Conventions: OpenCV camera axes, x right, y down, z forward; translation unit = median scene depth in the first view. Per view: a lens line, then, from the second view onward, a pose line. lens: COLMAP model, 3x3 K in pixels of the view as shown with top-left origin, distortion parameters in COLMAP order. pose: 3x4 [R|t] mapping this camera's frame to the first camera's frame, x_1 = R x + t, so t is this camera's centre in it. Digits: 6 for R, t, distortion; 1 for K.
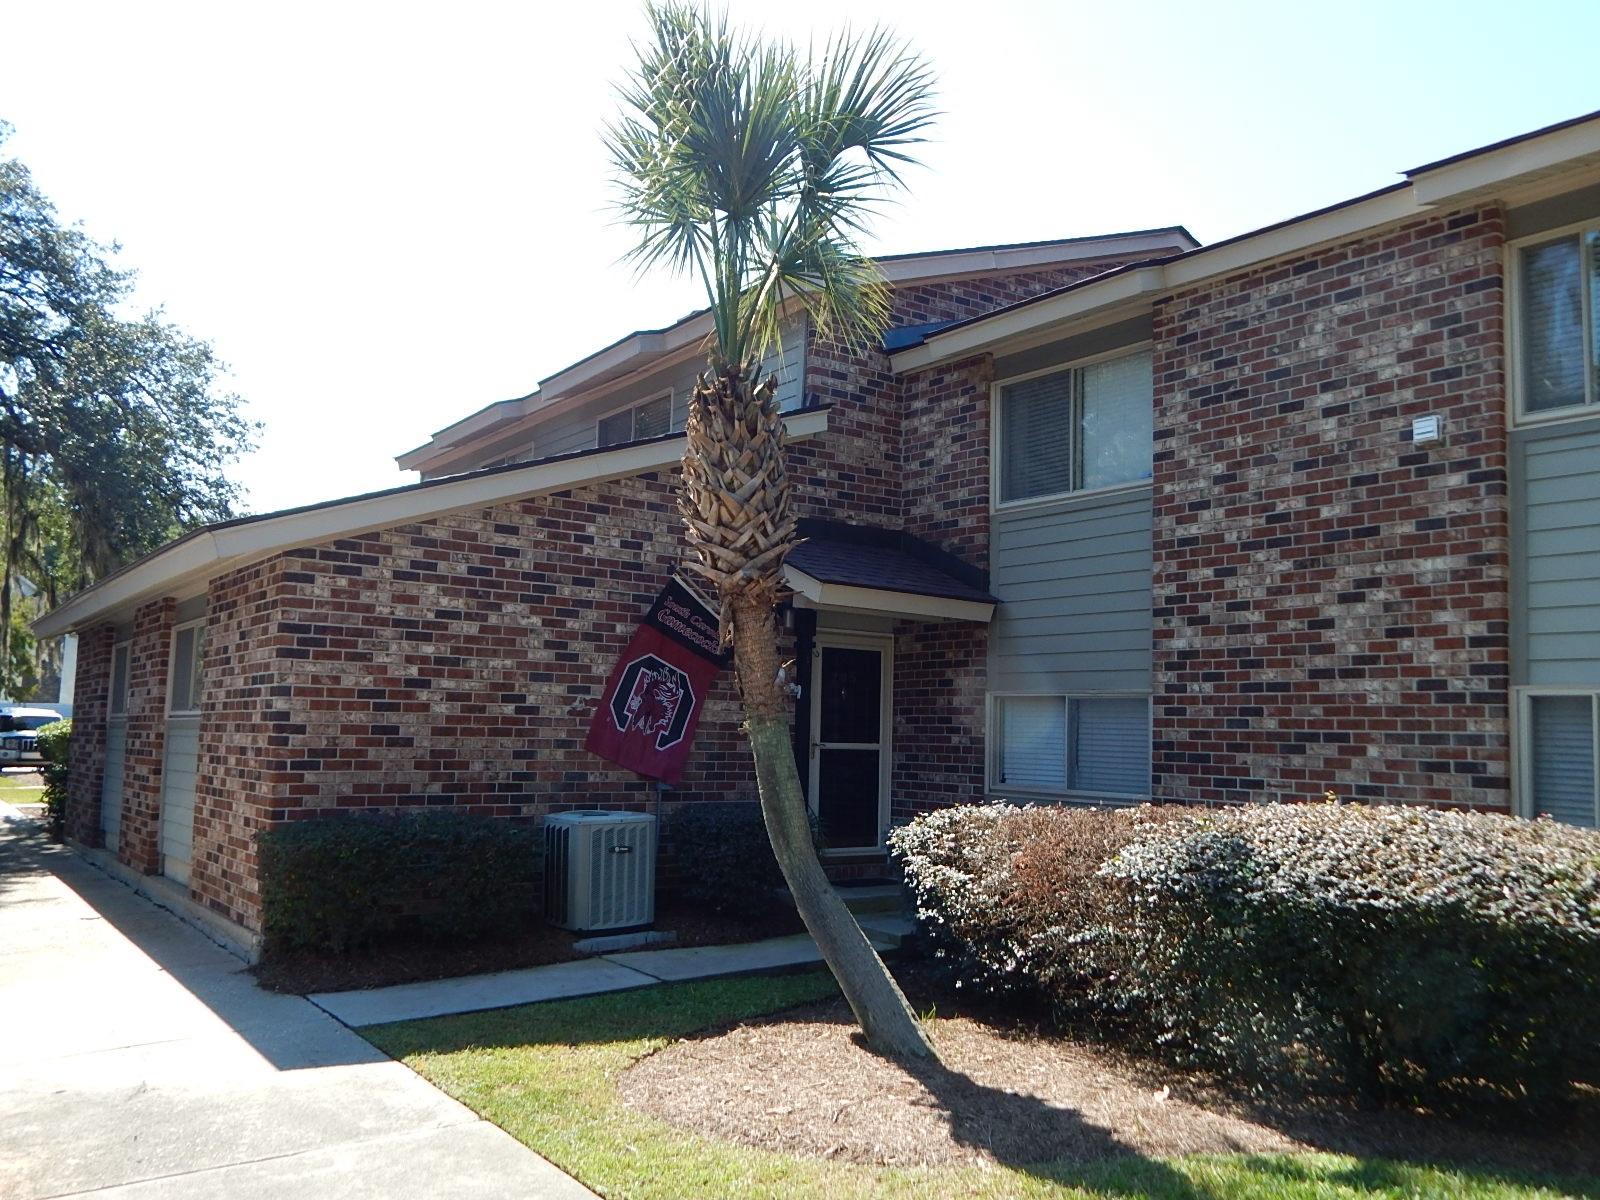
lens RADIAL K [[1292.4, 0, 800.0], [0, 1292.4, 600.0], [0, 0, 1]] dist [0.001096, 0.000032]
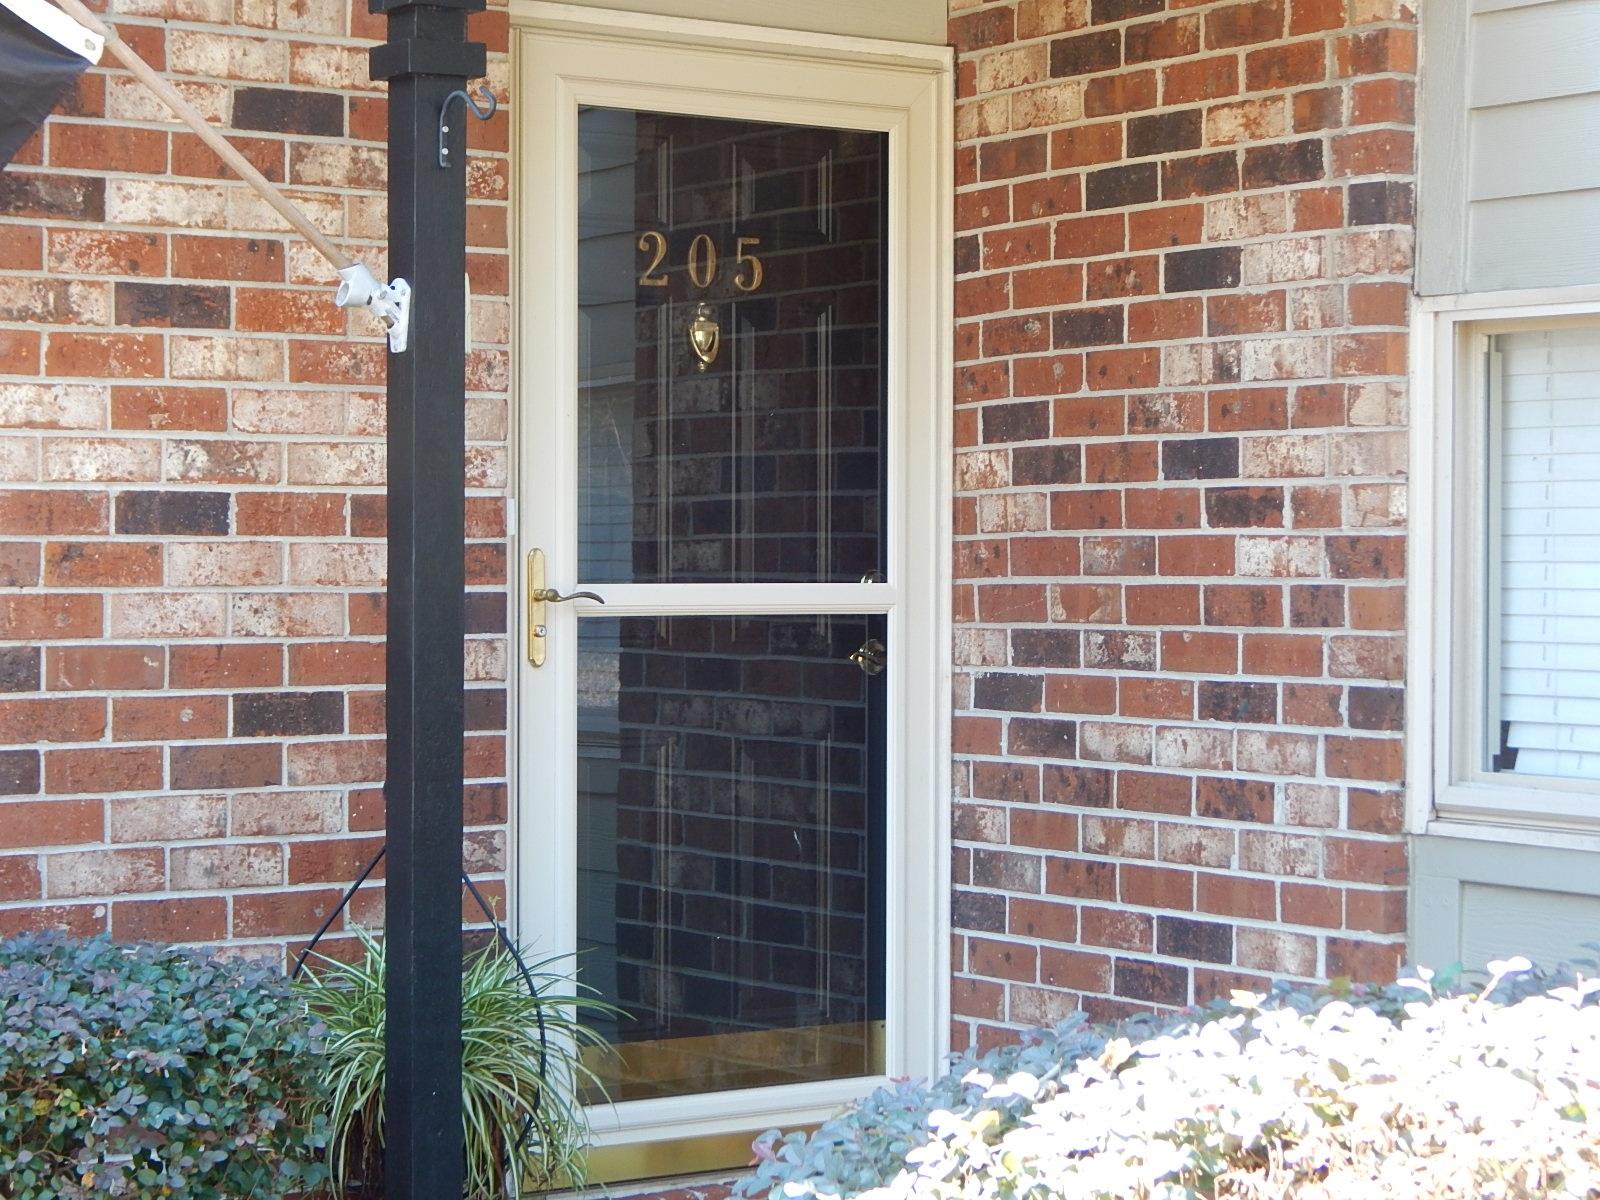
lens RADIAL K [[3465.9, 0, 800.0], [0, 3465.9, 600.0], [0, 0, 1]] dist [-0.001366, -0.012160]
pose [[0.999509, -0.023372, -0.020893, 0.061176], [0.025642, 0.992920, 0.115985, 0.051449], [0.018034, -0.116464, 0.993031, 0.468997]]
